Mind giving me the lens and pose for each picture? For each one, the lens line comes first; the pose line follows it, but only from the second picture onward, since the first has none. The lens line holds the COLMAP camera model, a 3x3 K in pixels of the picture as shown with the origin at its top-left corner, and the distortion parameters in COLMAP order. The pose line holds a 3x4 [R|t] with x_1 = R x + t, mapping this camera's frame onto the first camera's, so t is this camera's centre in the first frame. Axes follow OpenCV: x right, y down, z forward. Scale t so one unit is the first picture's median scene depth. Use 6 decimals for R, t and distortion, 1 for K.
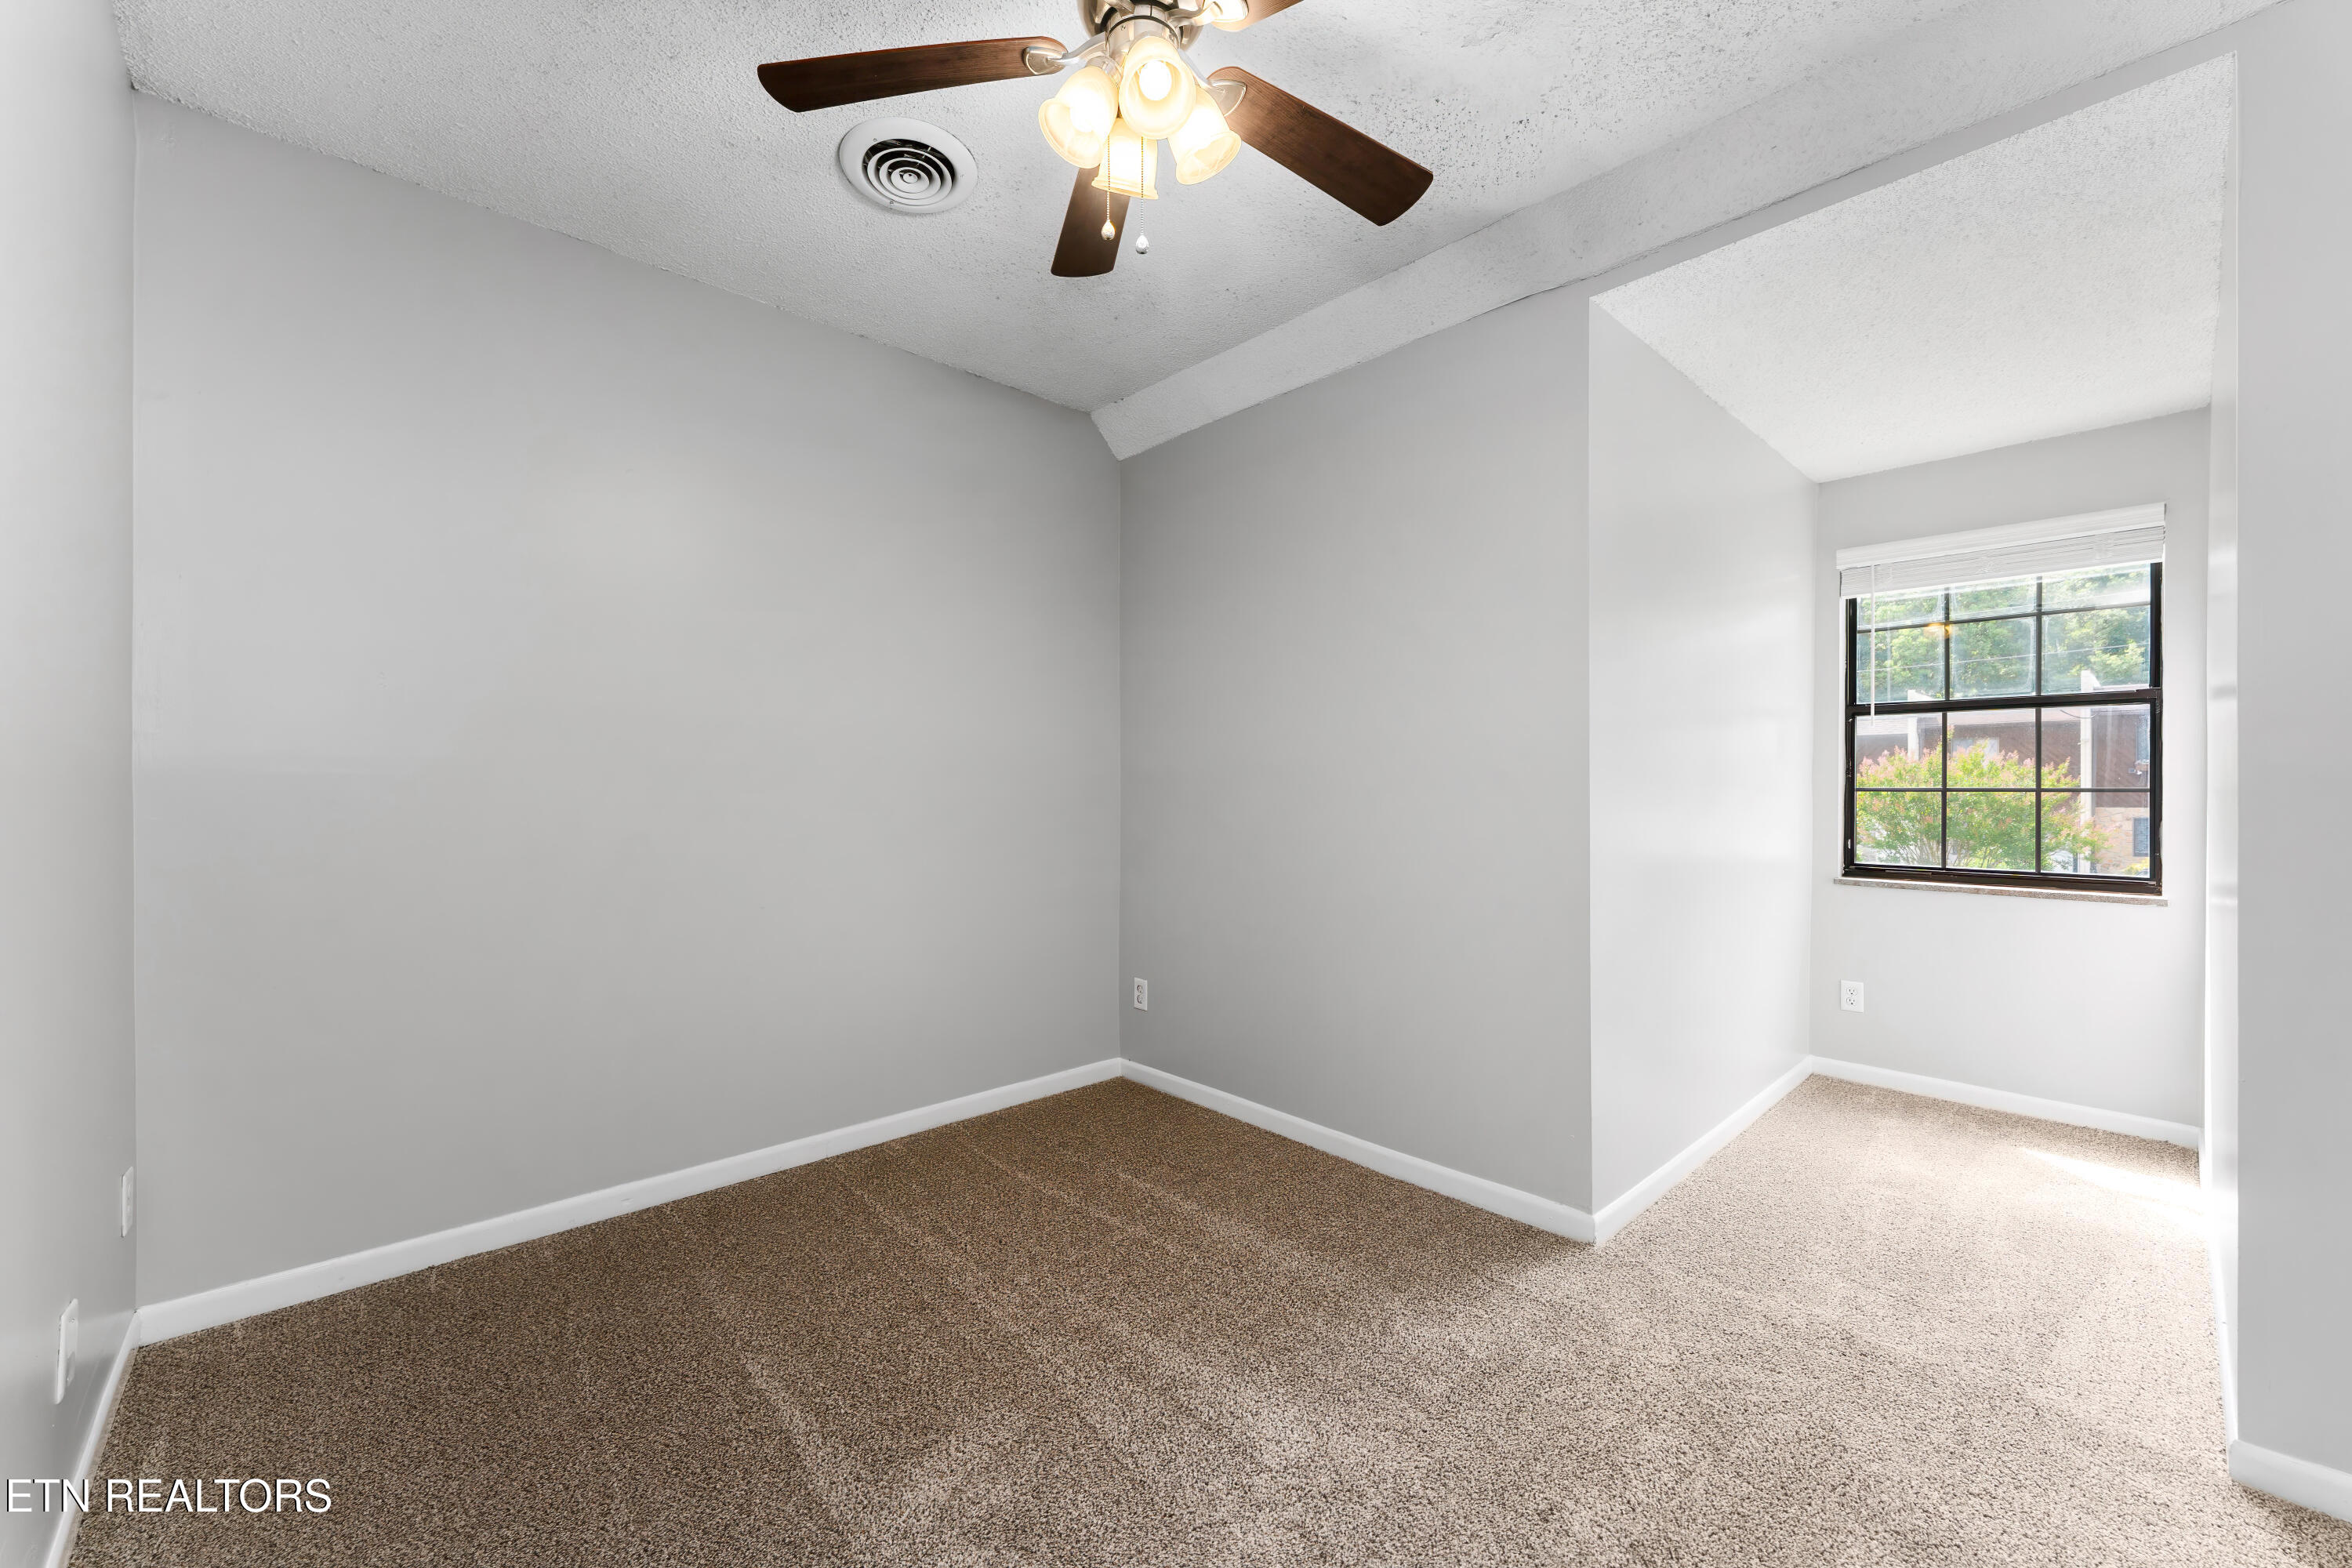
lens RADIAL K [[970.2, 0, 1186.6], [0, 970.2, 783.5], [0, 0, 1]] dist [0.001510, 0.000536]
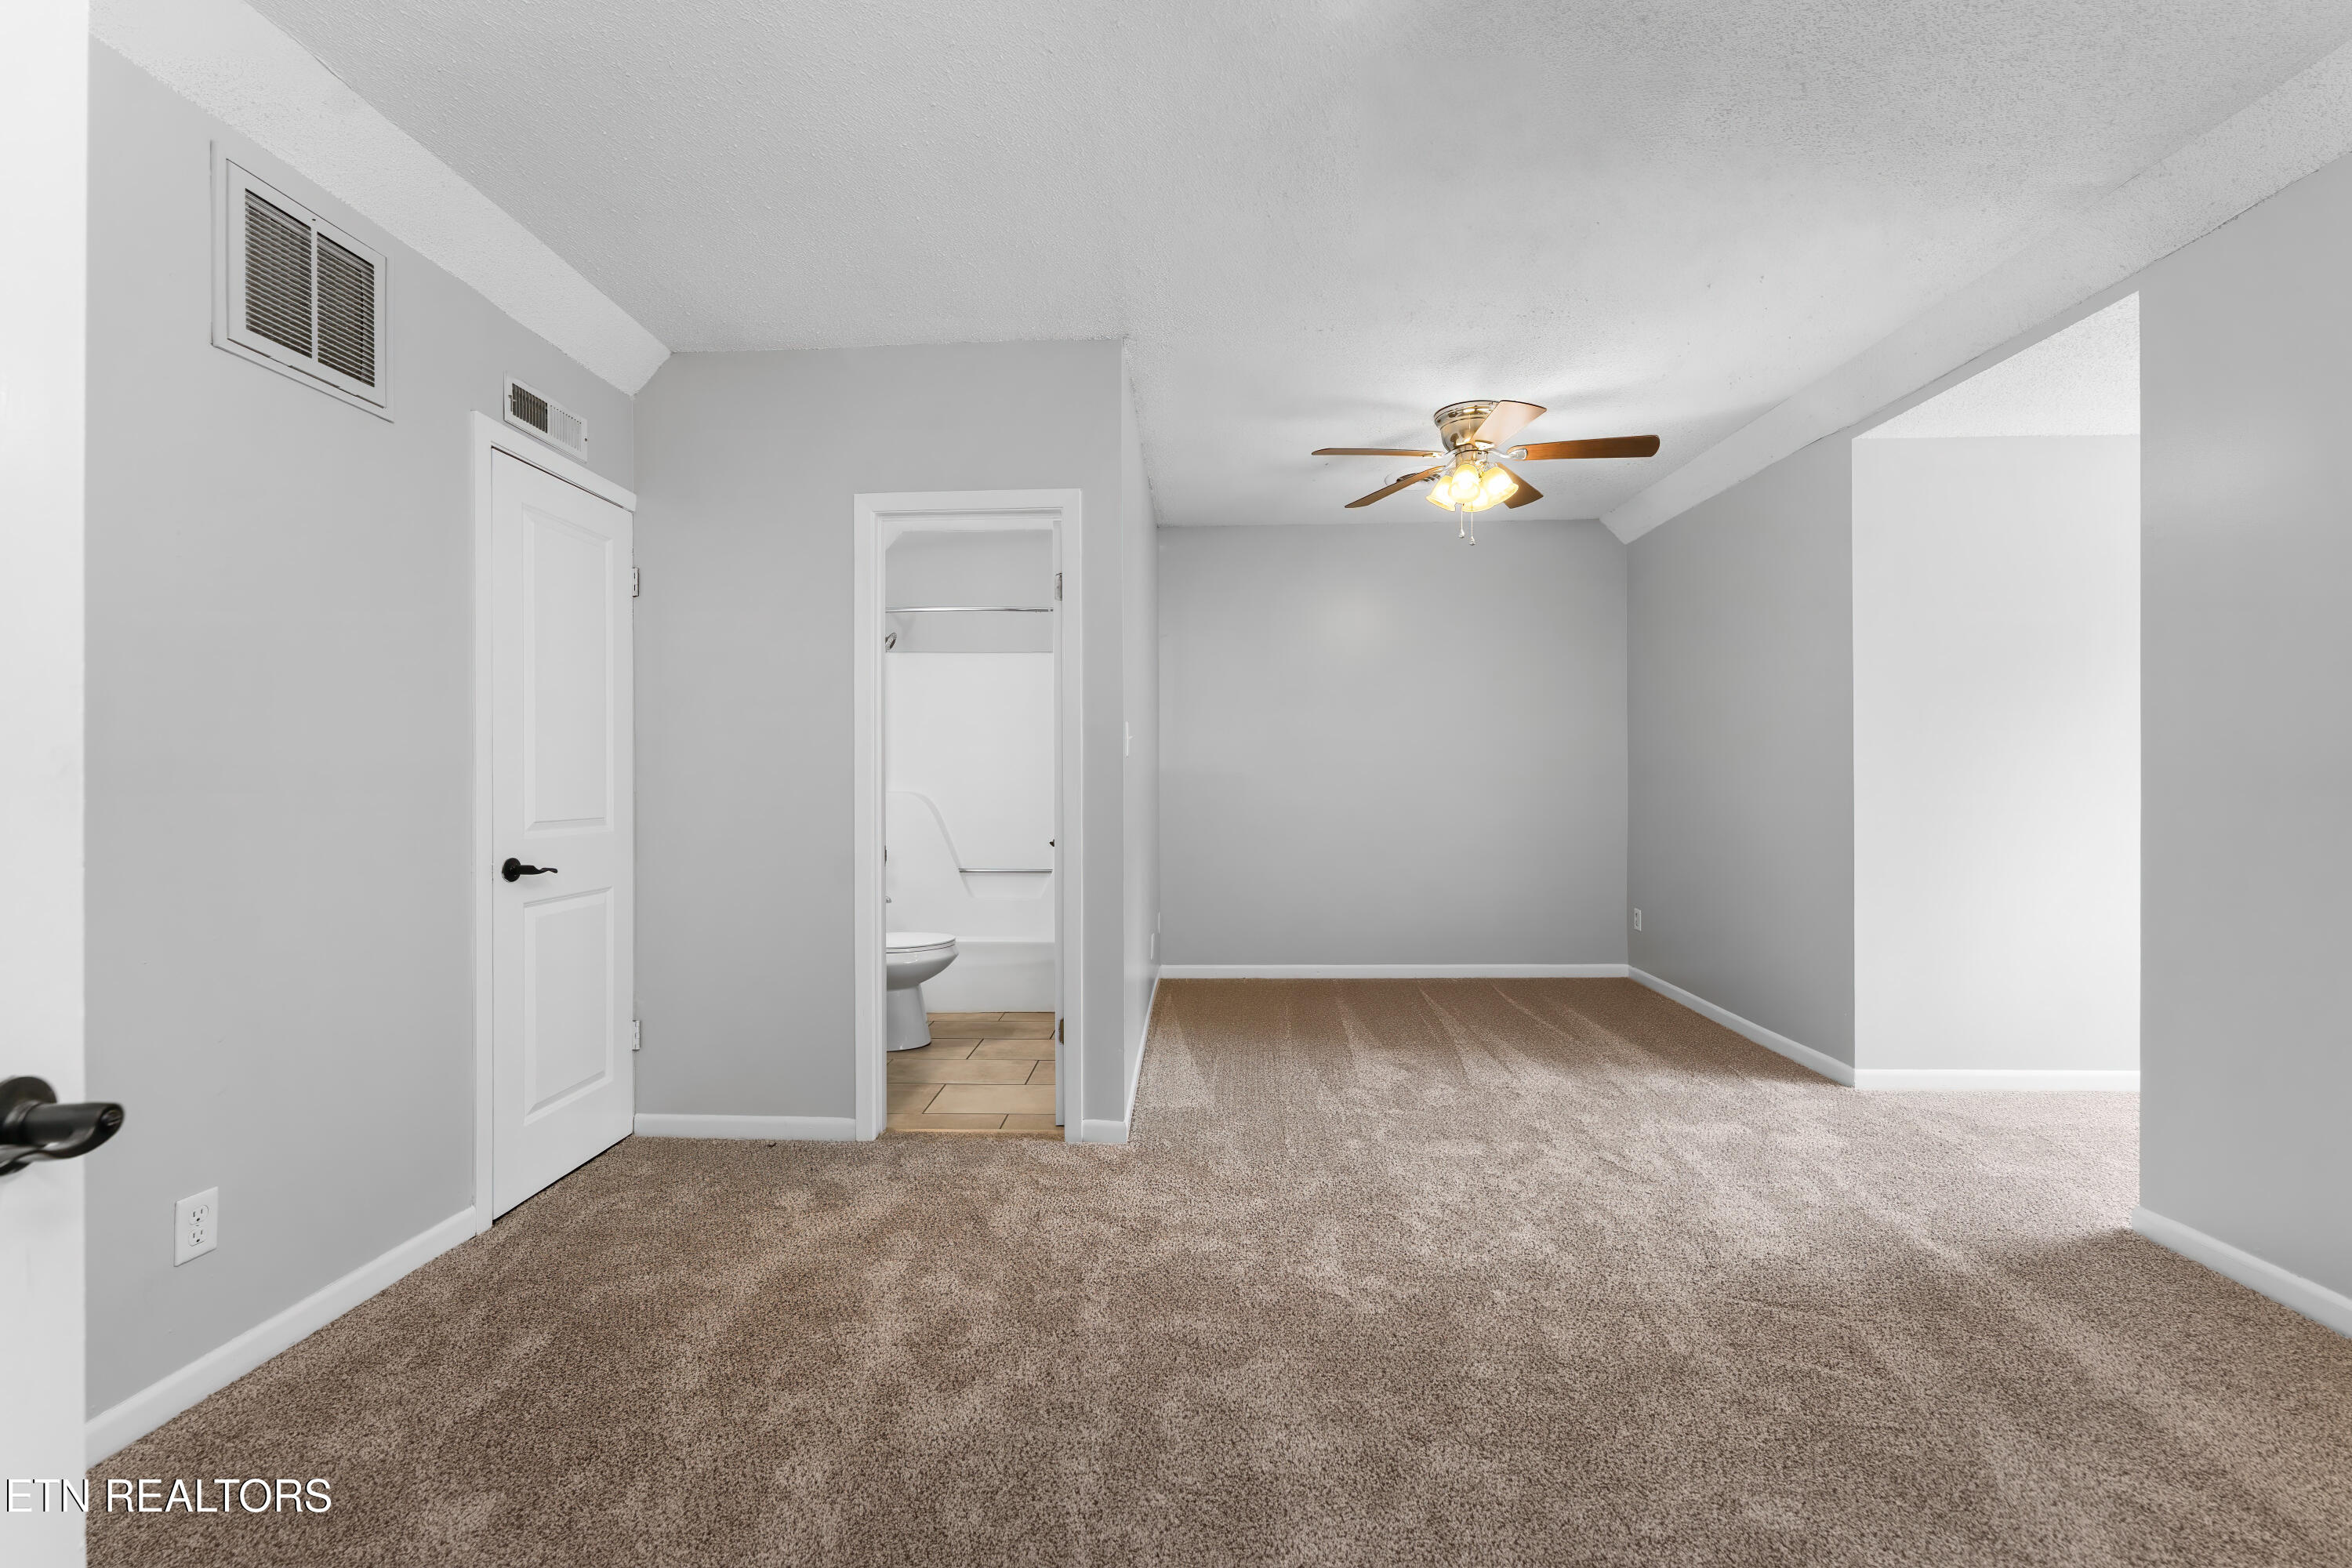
lens RADIAL K [[948.7, 0, 1160.4], [0, 948.7, 782.9], [0, 0, 1]] dist [-0.002473, -0.000355]
pose [[0.705314, 0.003481, -0.708886, 0.689943], [0.007578, 0.999894, 0.012451, -0.011872], [0.708854, -0.014154, 0.705213, -0.743747]]
